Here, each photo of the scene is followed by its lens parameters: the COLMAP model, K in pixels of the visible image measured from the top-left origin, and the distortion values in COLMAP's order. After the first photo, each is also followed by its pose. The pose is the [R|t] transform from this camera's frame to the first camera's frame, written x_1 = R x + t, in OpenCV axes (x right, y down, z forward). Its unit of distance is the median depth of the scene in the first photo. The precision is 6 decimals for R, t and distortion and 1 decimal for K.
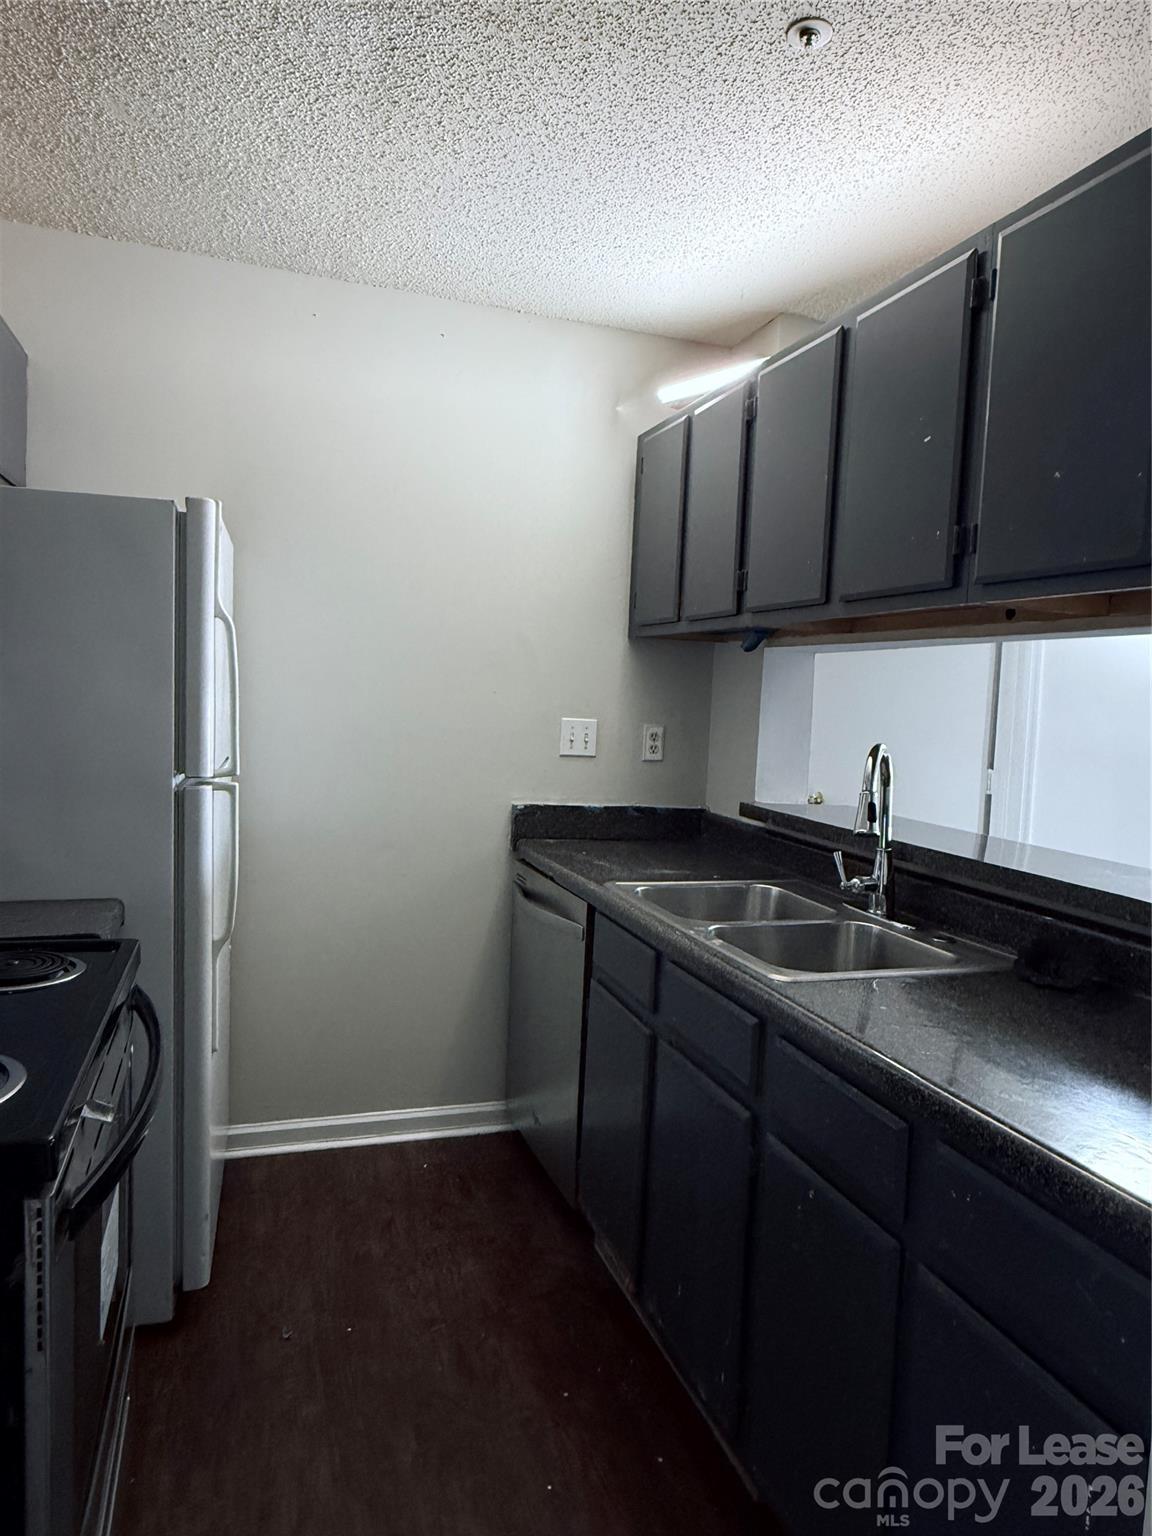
lens RADIAL K [[993.6, 0, 576.0], [0, 993.6, 768.0], [0, 0, 1]] dist [-0.003037, 0.001253]
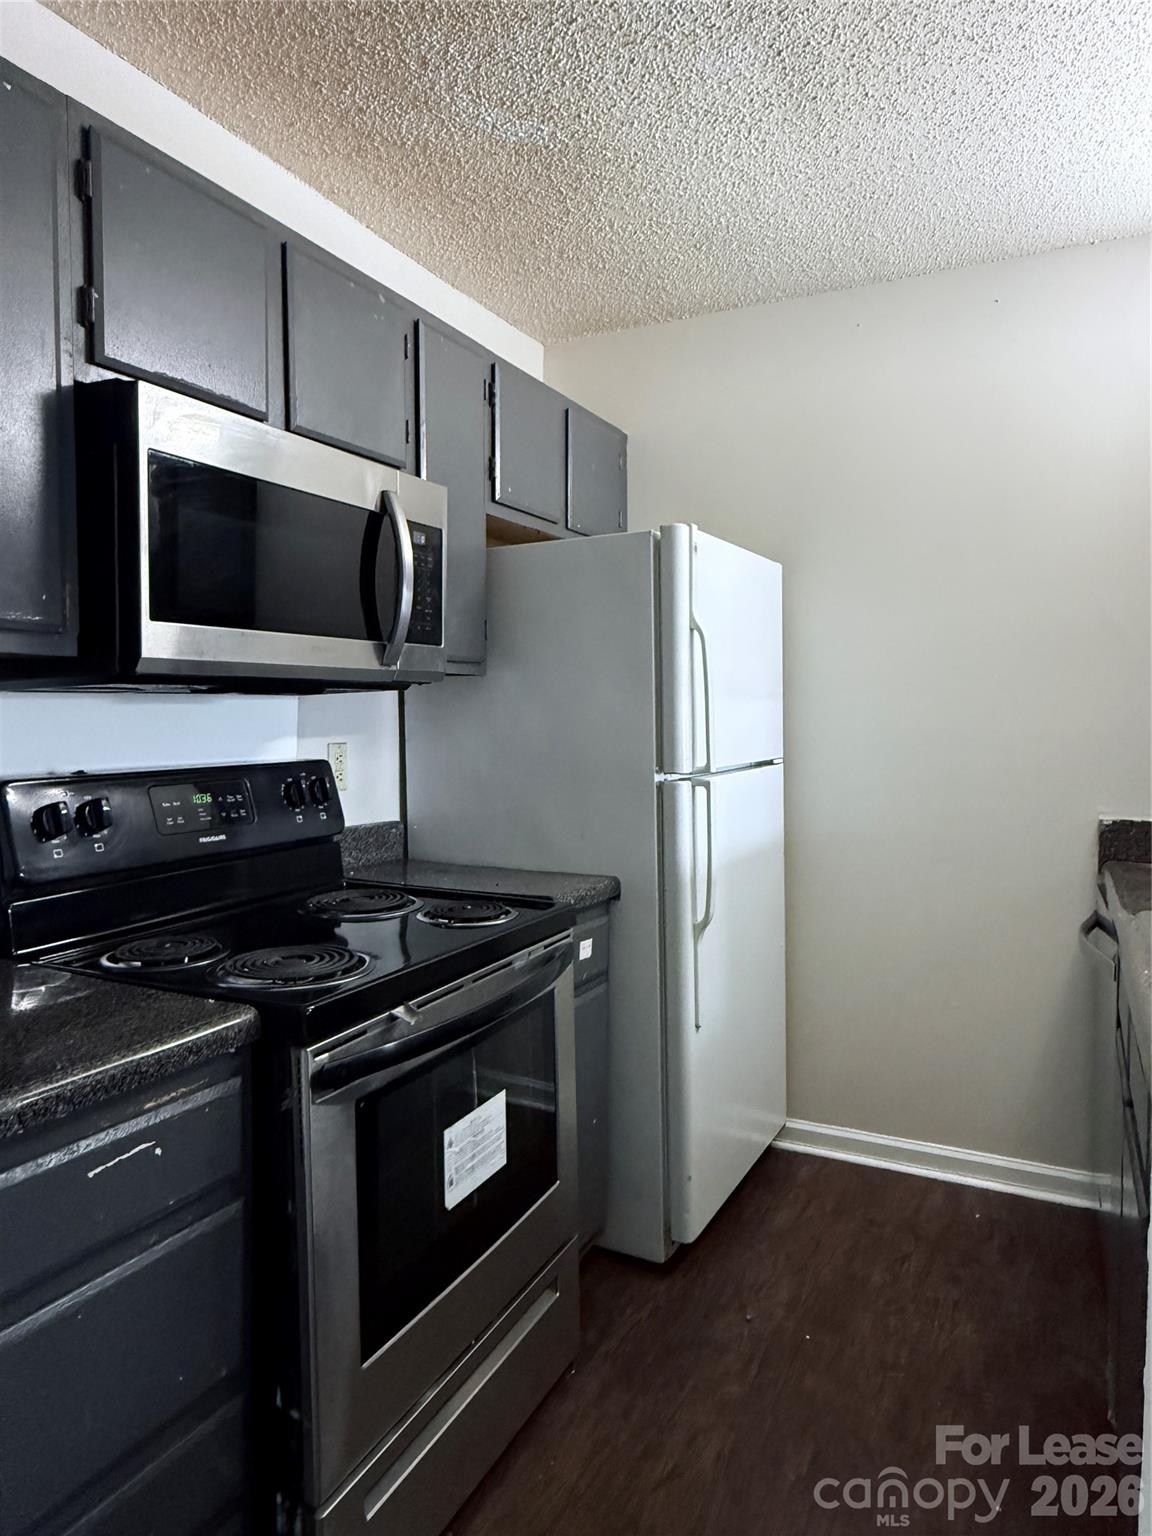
lens RADIAL K [[993.6, 0, 576.0], [0, 993.6, 768.0], [0, 0, 1]] dist [-0.003037, 0.001253]
pose [[0.708112, -0.009262, -0.706039, 0.293051], [-0.015760, 0.999458, -0.028917, 0.032863], [0.705924, 0.031604, 0.707582, 0.117974]]
